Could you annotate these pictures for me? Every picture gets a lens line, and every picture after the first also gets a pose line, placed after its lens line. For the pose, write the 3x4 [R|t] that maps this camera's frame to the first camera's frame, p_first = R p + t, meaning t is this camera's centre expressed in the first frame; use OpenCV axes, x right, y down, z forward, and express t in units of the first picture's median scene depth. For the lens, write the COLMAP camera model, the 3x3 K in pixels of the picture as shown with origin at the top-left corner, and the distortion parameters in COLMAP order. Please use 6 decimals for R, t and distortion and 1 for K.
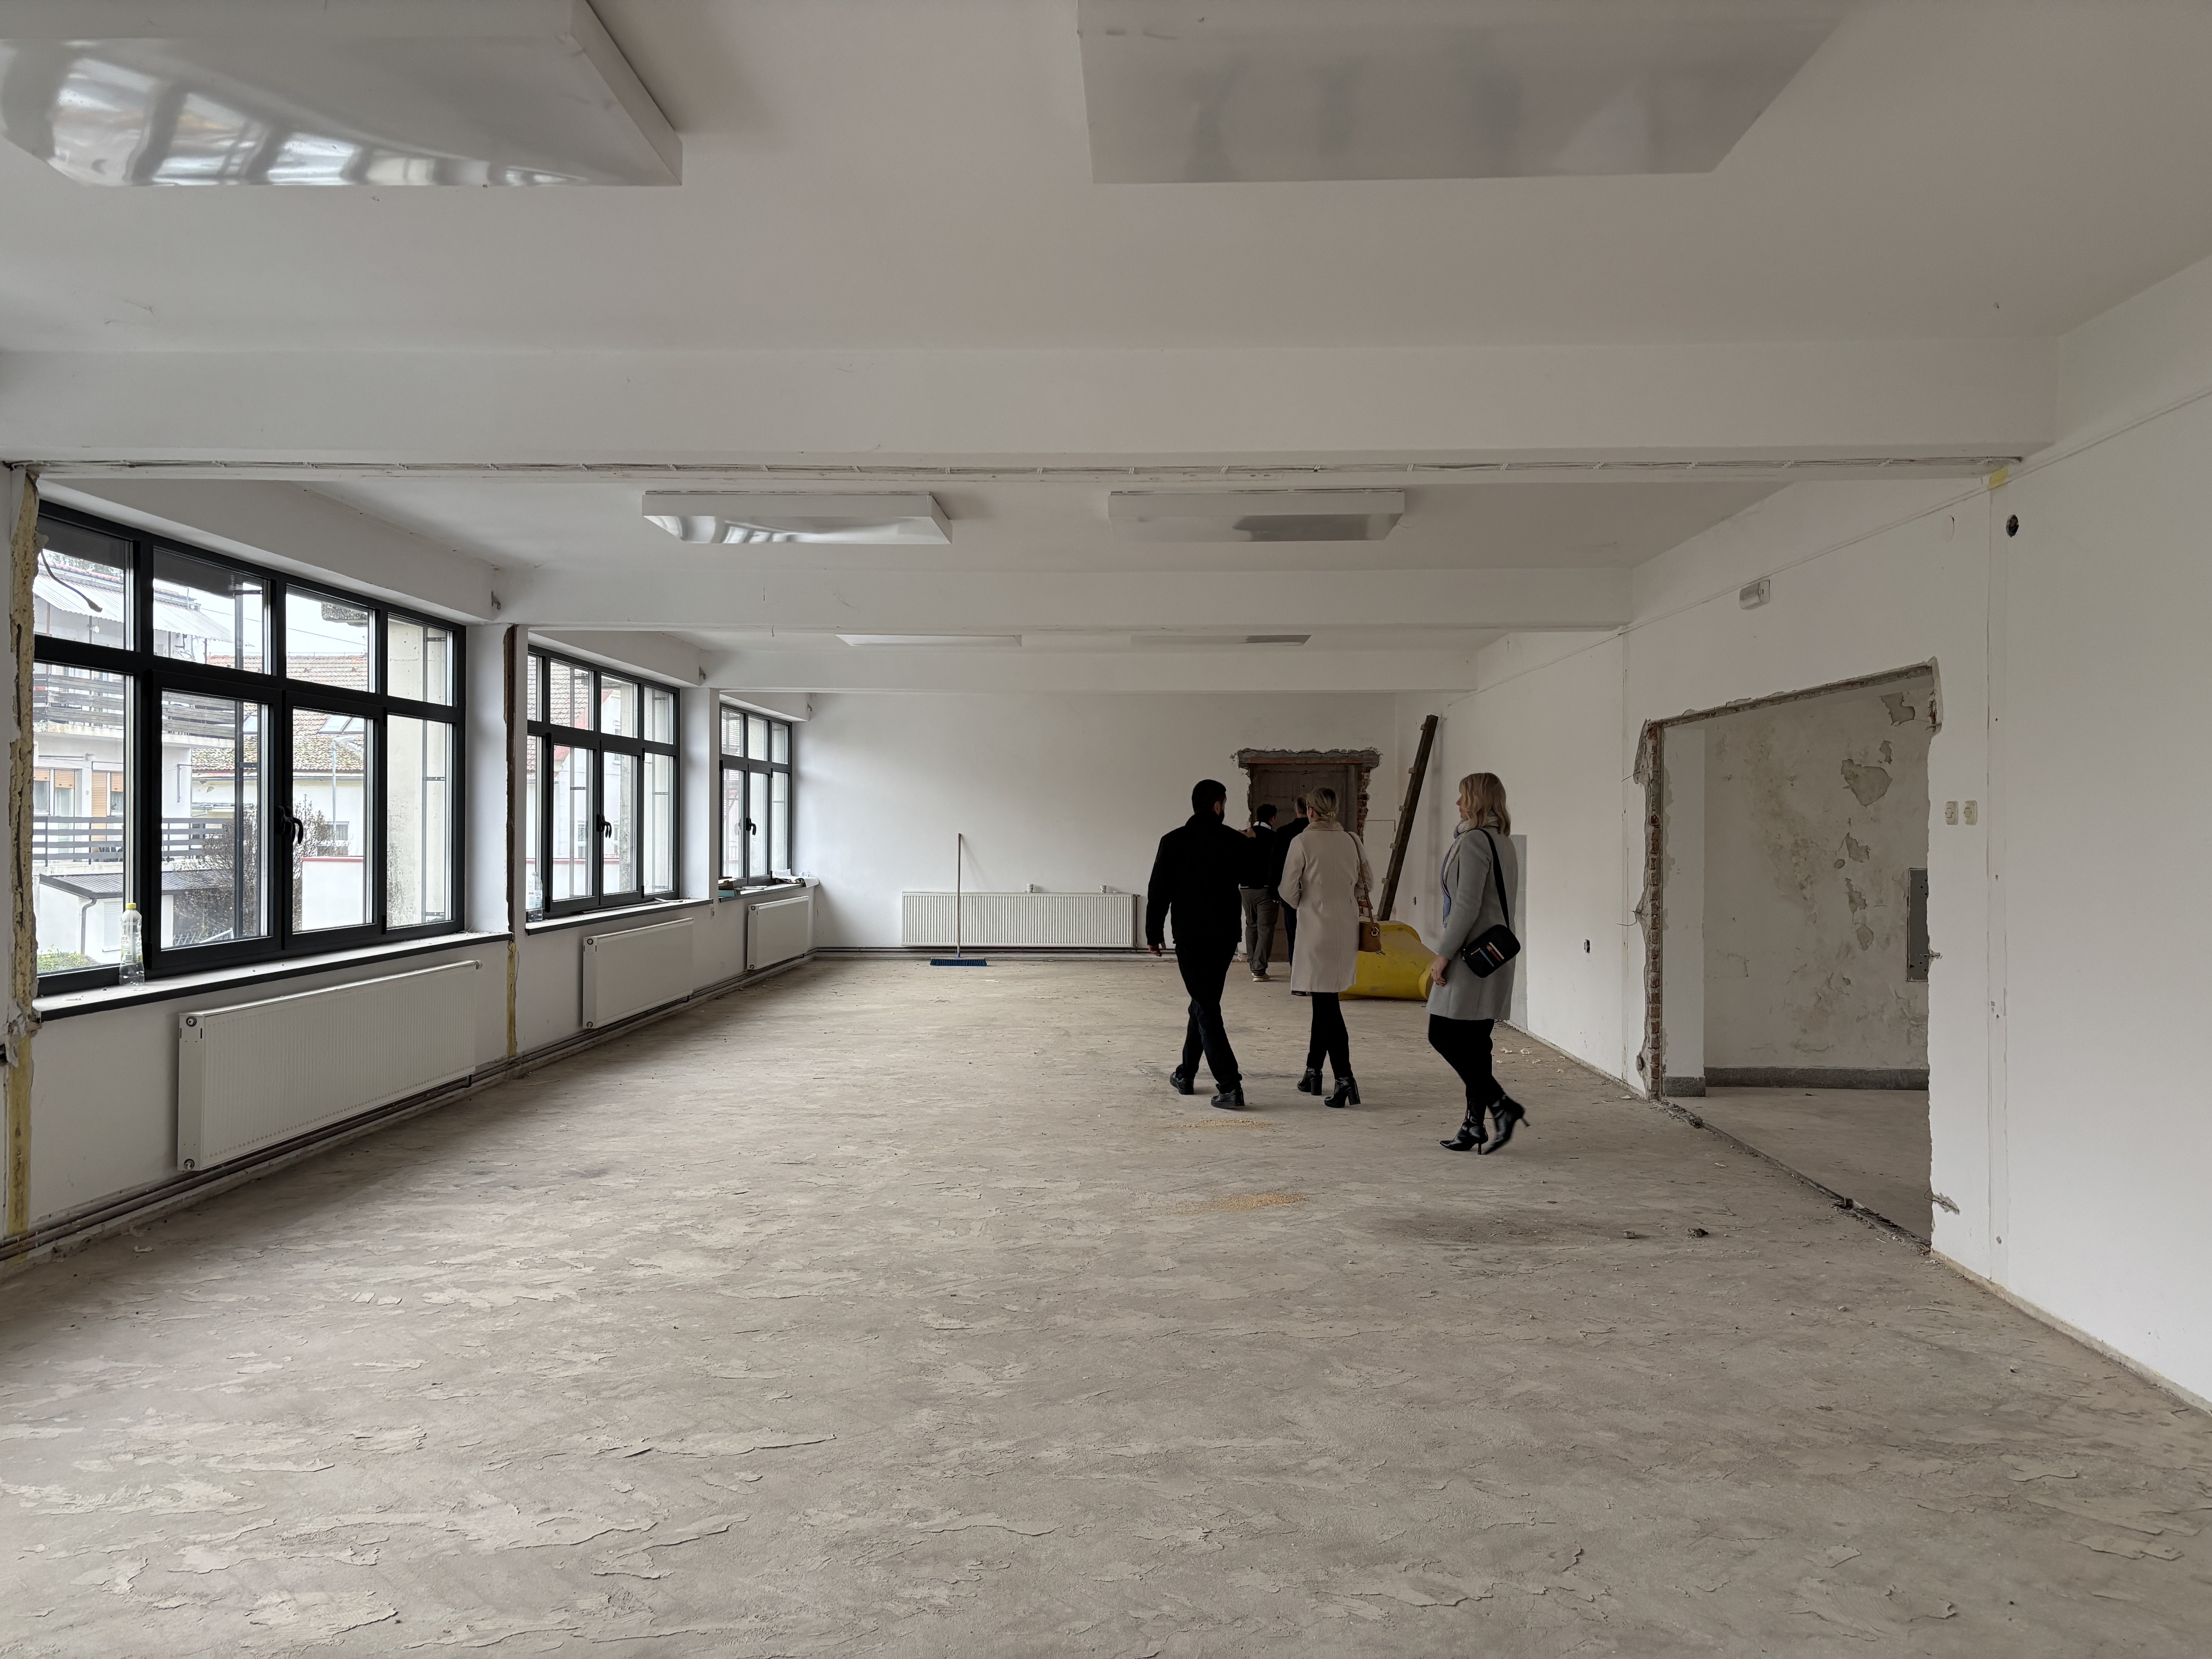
lens RADIAL K [[1669.8, 0, 1106.0], [0, 1669.8, 829.5], [0, 0, 1]] dist [0.102847, -0.112348]
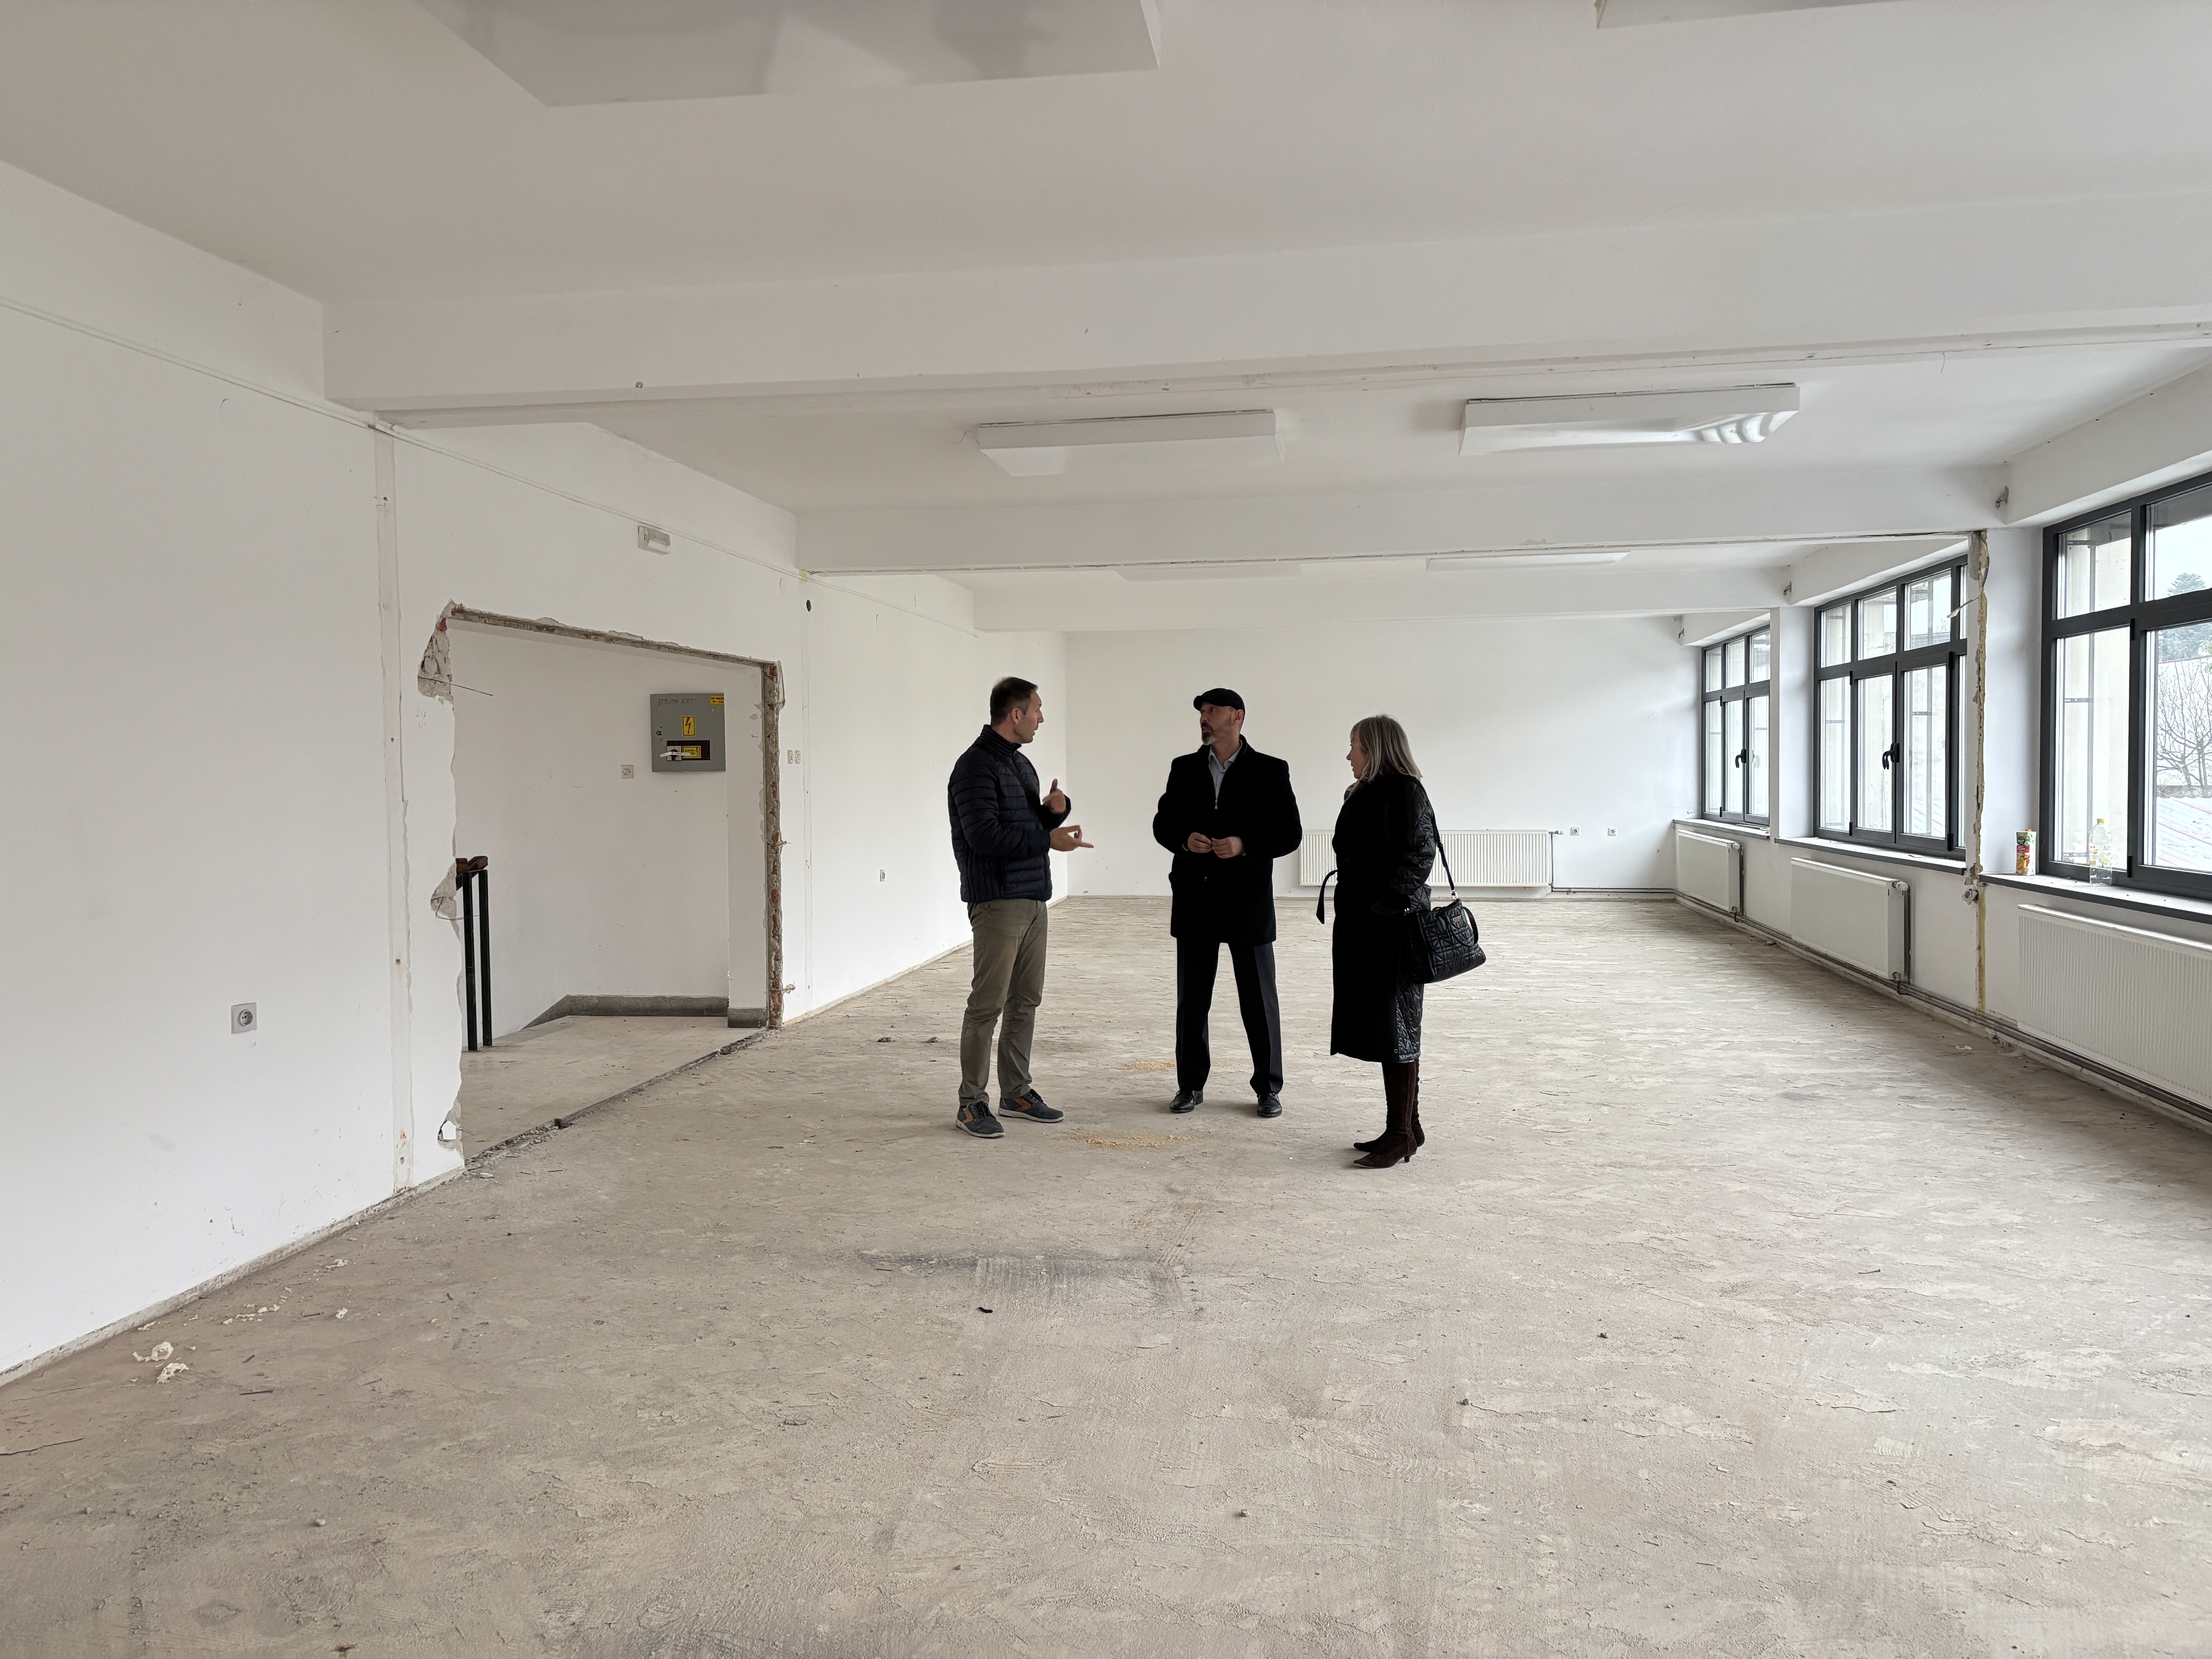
lens RADIAL K [[1669.8, 0, 1106.0], [0, 1669.8, 829.5], [0, 0, 1]] dist [0.102847, -0.112348]
pose [[-0.999326, 0.006338, 0.036149, 0.080699], [0.007906, 0.999027, 0.043383, -0.005891], [-0.035839, 0.043640, -0.998404, 1.994341]]
